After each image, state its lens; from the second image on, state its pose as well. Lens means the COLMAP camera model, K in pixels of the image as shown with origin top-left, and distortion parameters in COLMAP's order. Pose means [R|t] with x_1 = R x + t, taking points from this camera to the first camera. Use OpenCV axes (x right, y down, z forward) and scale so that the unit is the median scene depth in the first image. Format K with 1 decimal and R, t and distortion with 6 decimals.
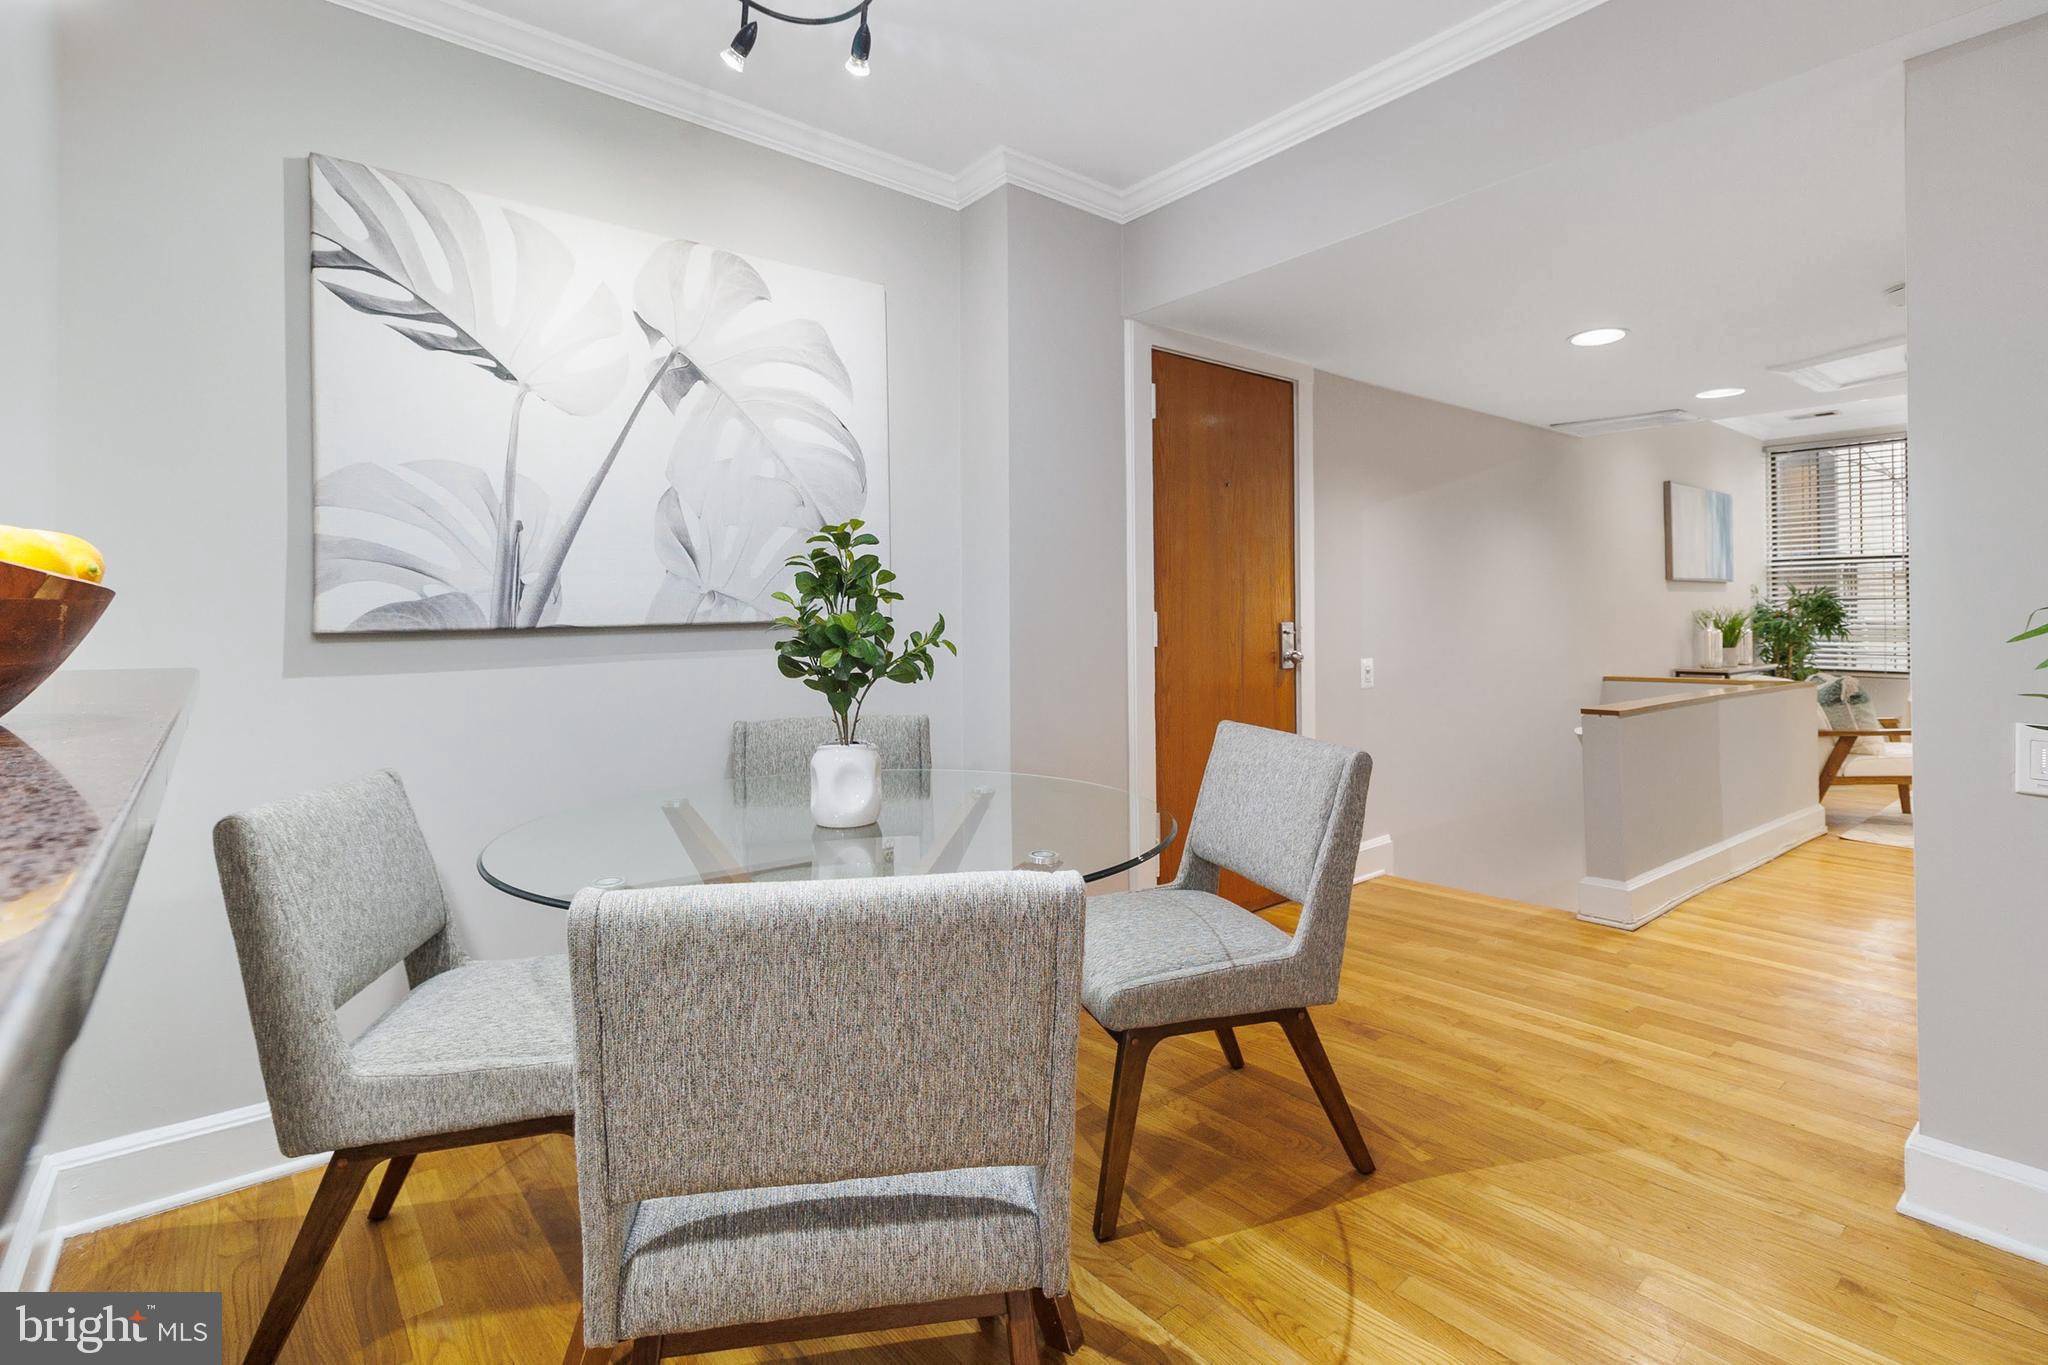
lens RADIAL K [[956.4, 0, 1012.0], [0, 956.4, 608.0], [0, 0, 1]] dist [0.000513, 0.001489]
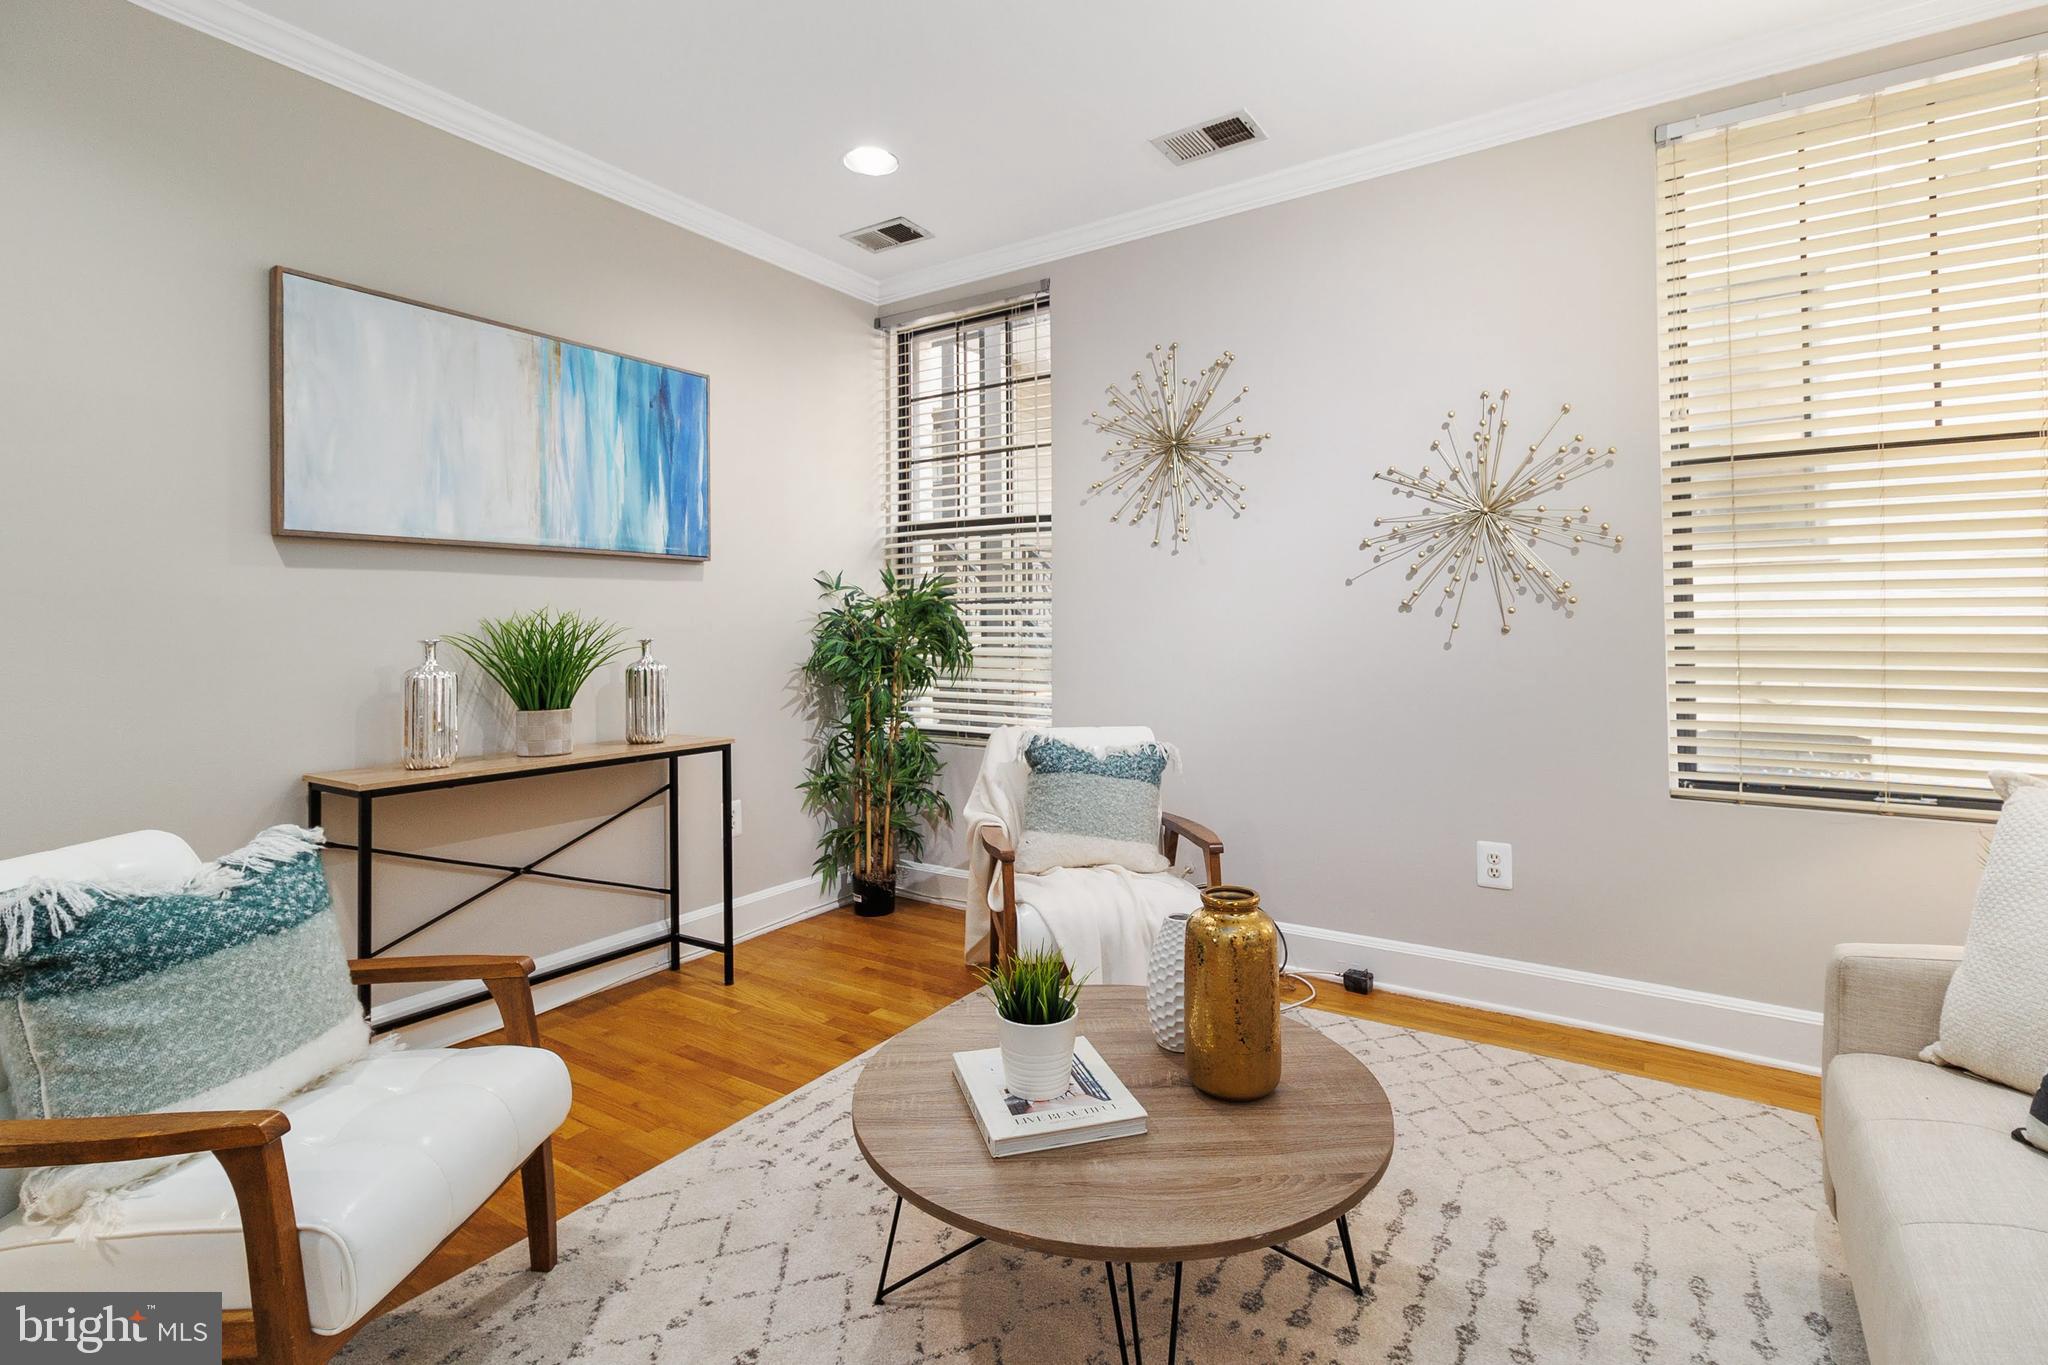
lens RADIAL K [[956.4, 0, 1040.7], [0, 956.4, 604.0], [0, 0, 1]] dist [0.000513, 0.001489]
pose [[0.948232, 0.005880, 0.317523, 1.060734], [-0.000056, 0.999832, -0.018348, 0.004551], [-0.317578, 0.017381, 0.948073, 0.698525]]
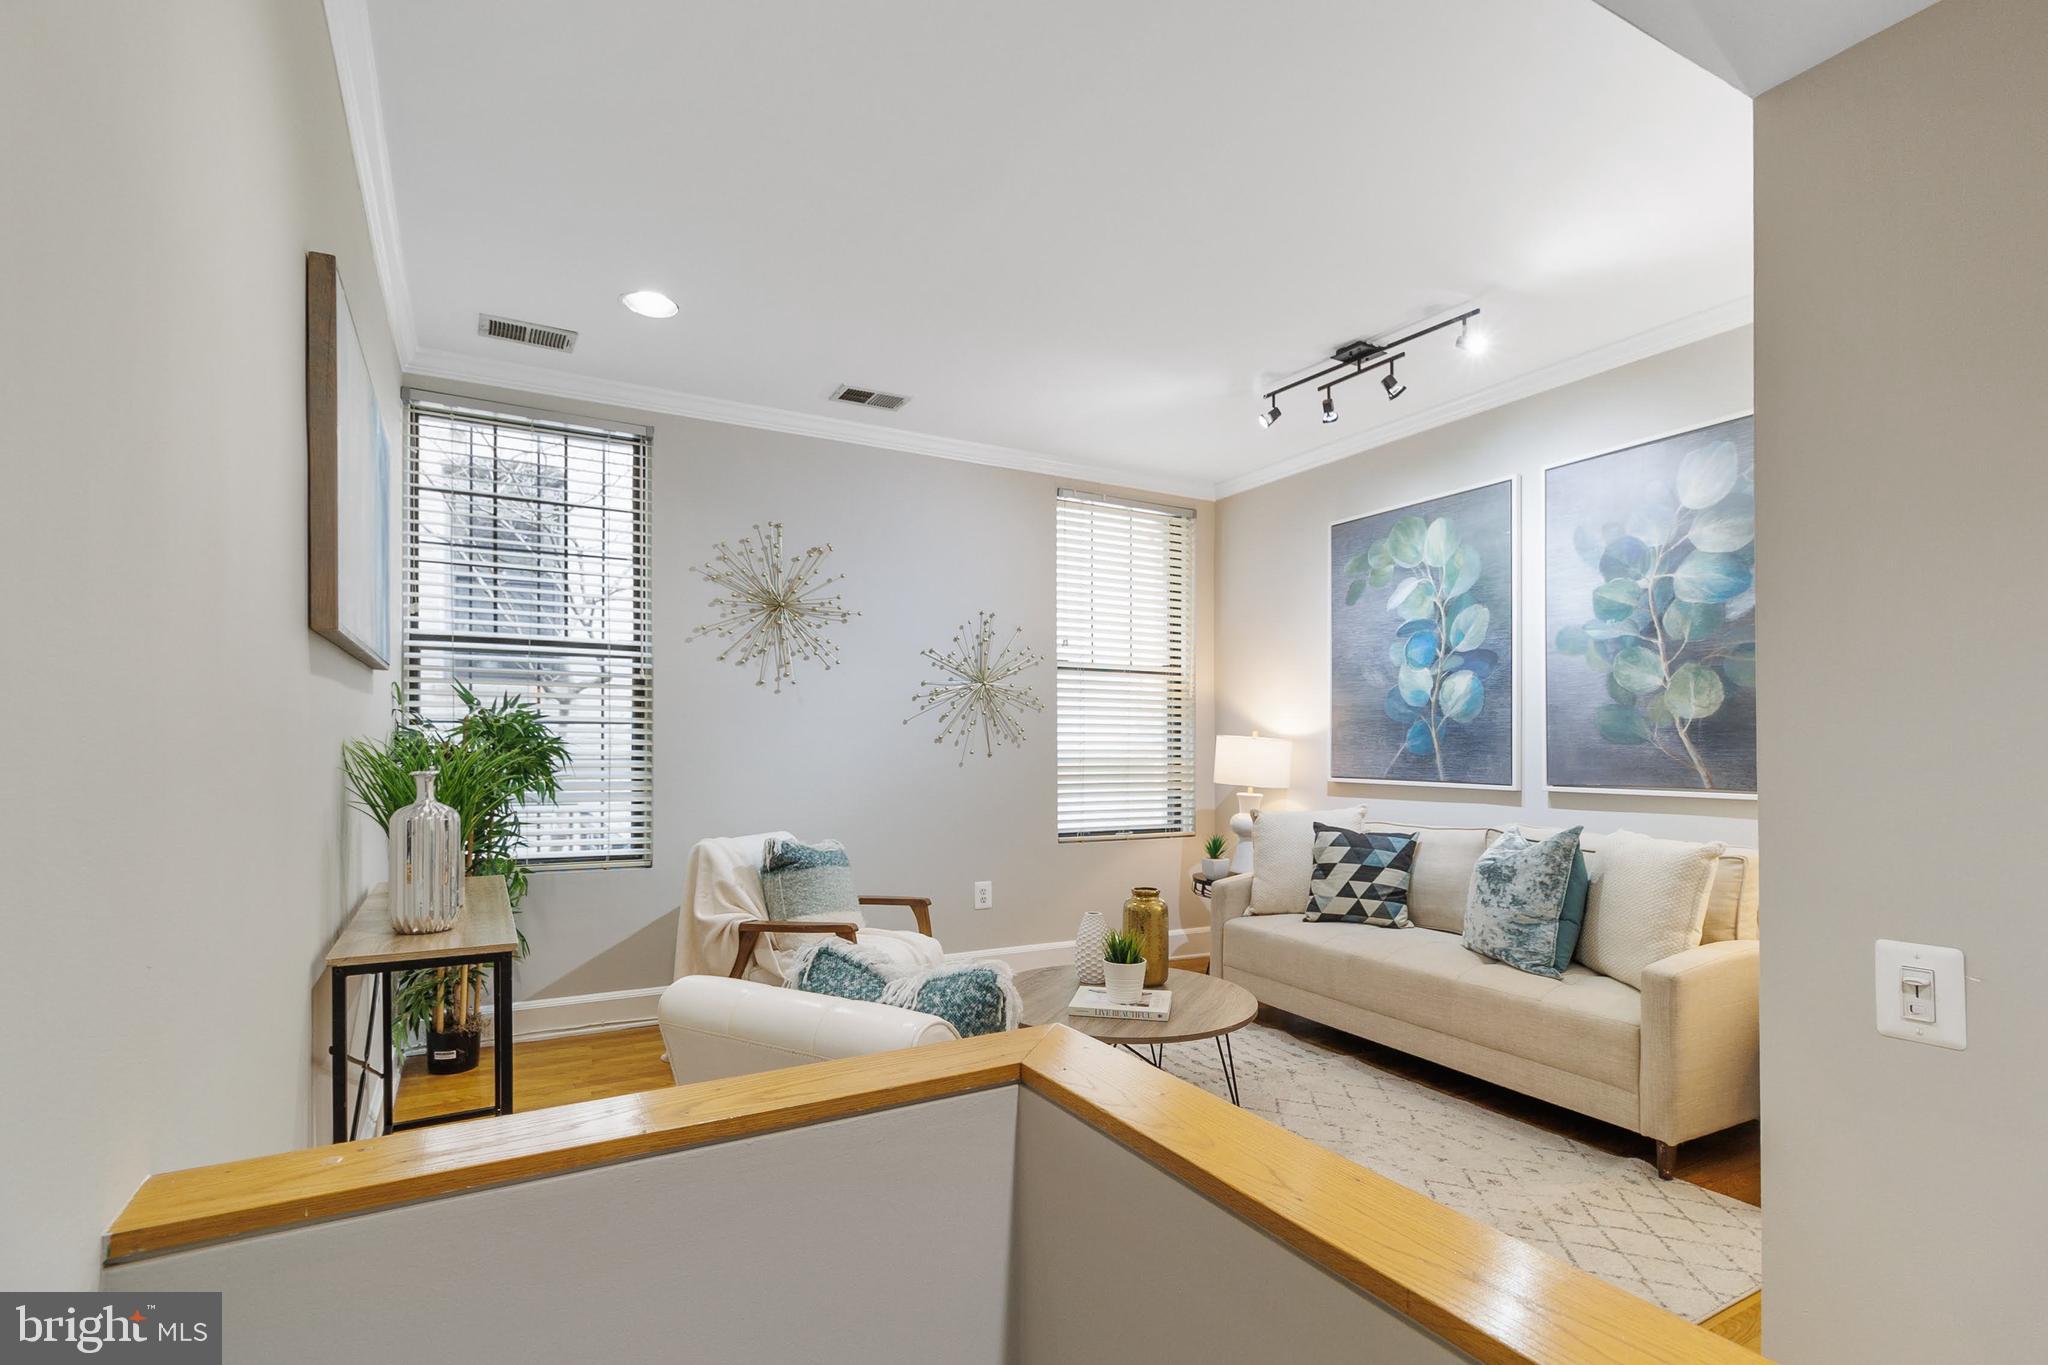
lens RADIAL K [[956.4, 0, 1039.1], [0, 956.4, 734.9], [0, 0, 1]] dist [0.000513, 0.001489]
pose [[0.160232, 0.014212, 0.986977, 0.580151], [-0.014722, 0.999820, -0.012007, 0.000458], [-0.986970, -0.012607, 0.160412, 0.941020]]
